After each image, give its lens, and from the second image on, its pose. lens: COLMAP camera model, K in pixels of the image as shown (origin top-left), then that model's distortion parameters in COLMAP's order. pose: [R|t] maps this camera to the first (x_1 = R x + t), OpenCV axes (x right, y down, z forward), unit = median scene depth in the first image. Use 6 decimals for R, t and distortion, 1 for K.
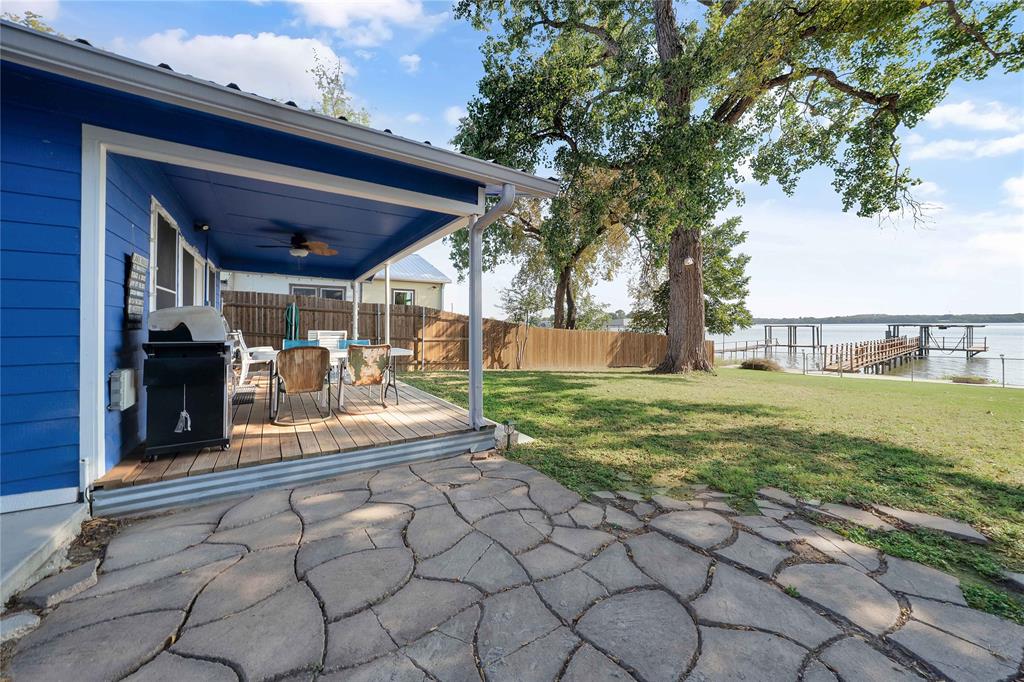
lens RADIAL K [[356.1, 0, 521.3], [0, 356.1, 335.3], [0, 0, 1]] dist [-0.027143, 0.004601]
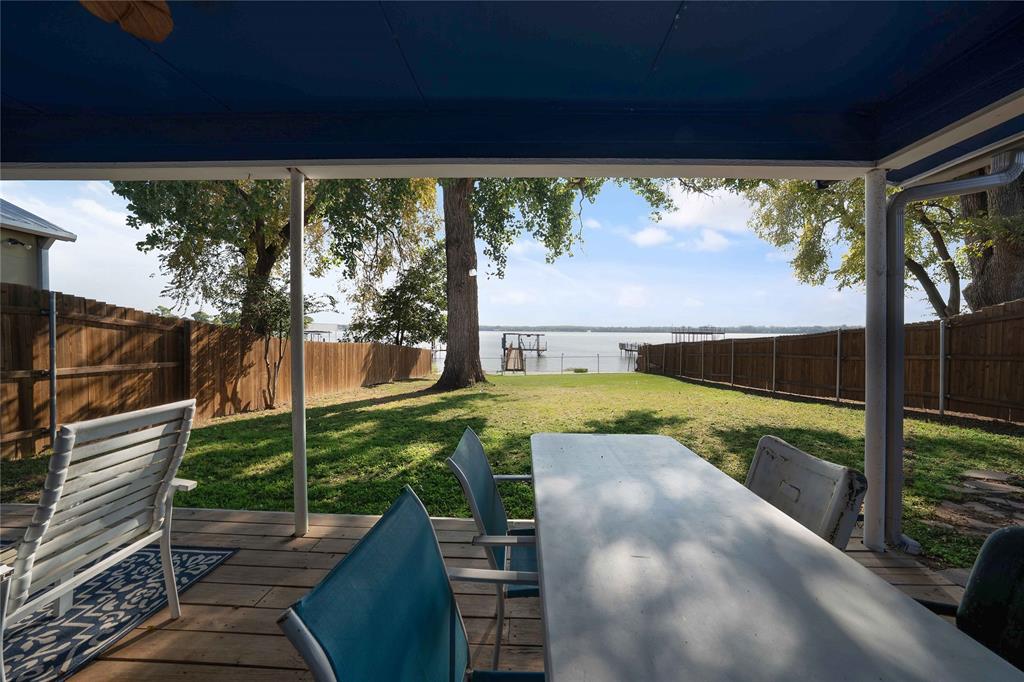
lens RADIAL K [[356.1, 0, 511.5], [0, 356.1, 342.0], [0, 0, 1]] dist [-0.027143, 0.004601]
pose [[0.596864, -0.010722, 0.802271, -0.262482], [0.007646, 0.999941, 0.007675, -0.021724], [-0.802306, 0.001554, 0.596911, 0.331791]]
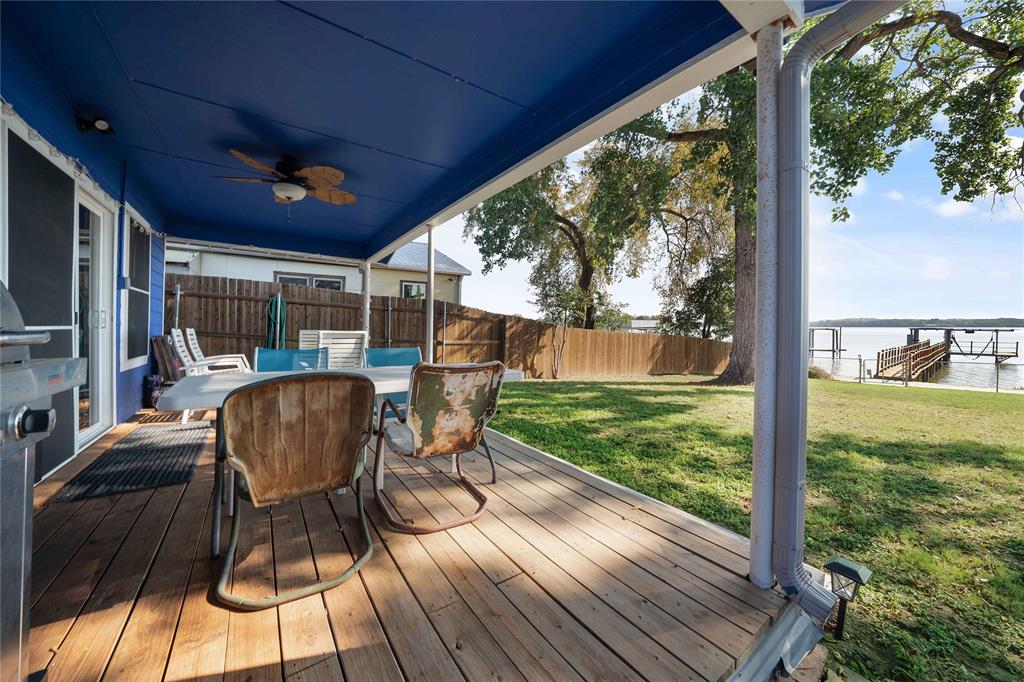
lens RADIAL K [[356.1, 0, 521.0], [0, 356.1, 336.2], [0, 0, 1]] dist [-0.027143, 0.004601]
pose [[0.999599, 0.005626, 0.027744, -0.119007], [-0.005576, 0.999983, -0.001875, -0.002070], [-0.027754, 0.001720, 0.999613, 0.185956]]
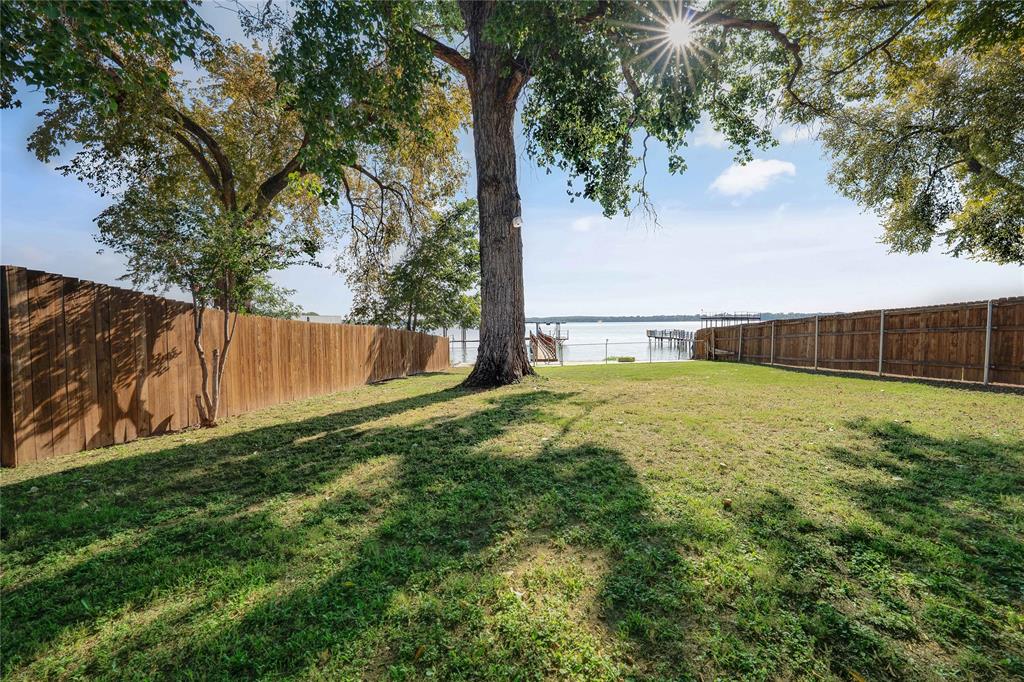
lens RADIAL K [[356.1, 0, 528.0], [0, 356.1, 347.3], [0, 0, 1]] dist [-0.027143, 0.004601]
pose [[0.581302, -0.050717, 0.812105, -0.115042], [0.022334, 0.998674, 0.046381, 0.004087], [-0.813381, -0.008824, 0.581664, 0.558109]]
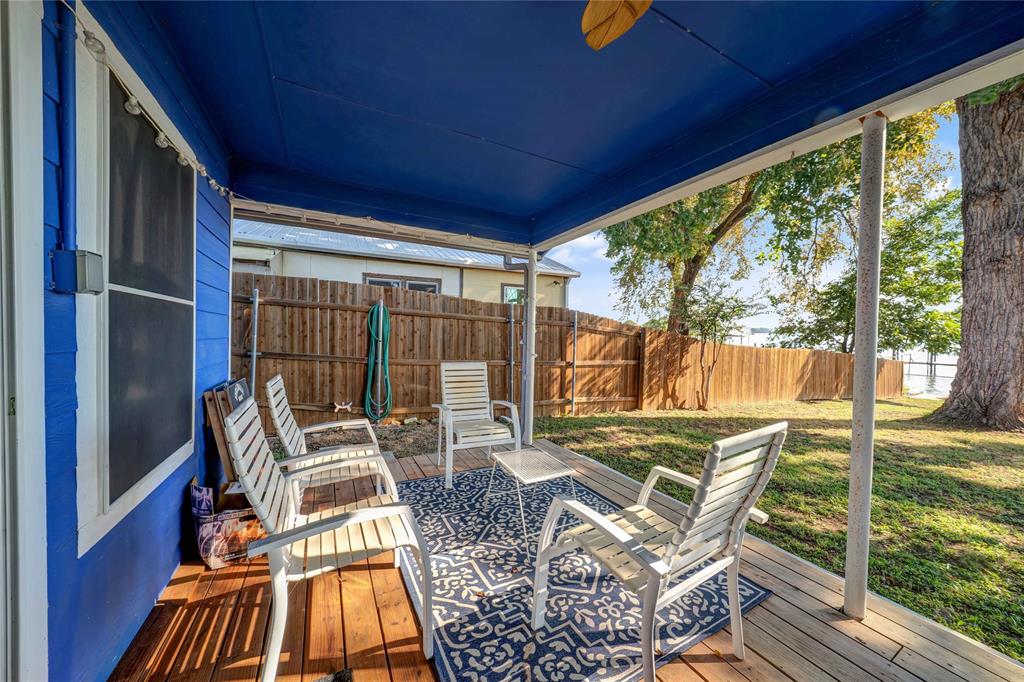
lens RADIAL K [[356.1, 0, 522.3], [0, 356.1, 344.4], [0, 0, 1]] dist [-0.027143, 0.004601]
pose [[0.994302, 0.014604, -0.105597, -0.283530], [-0.013959, 0.999879, 0.006837, -0.023001], [0.105684, -0.005324, 0.994386, 0.365036]]
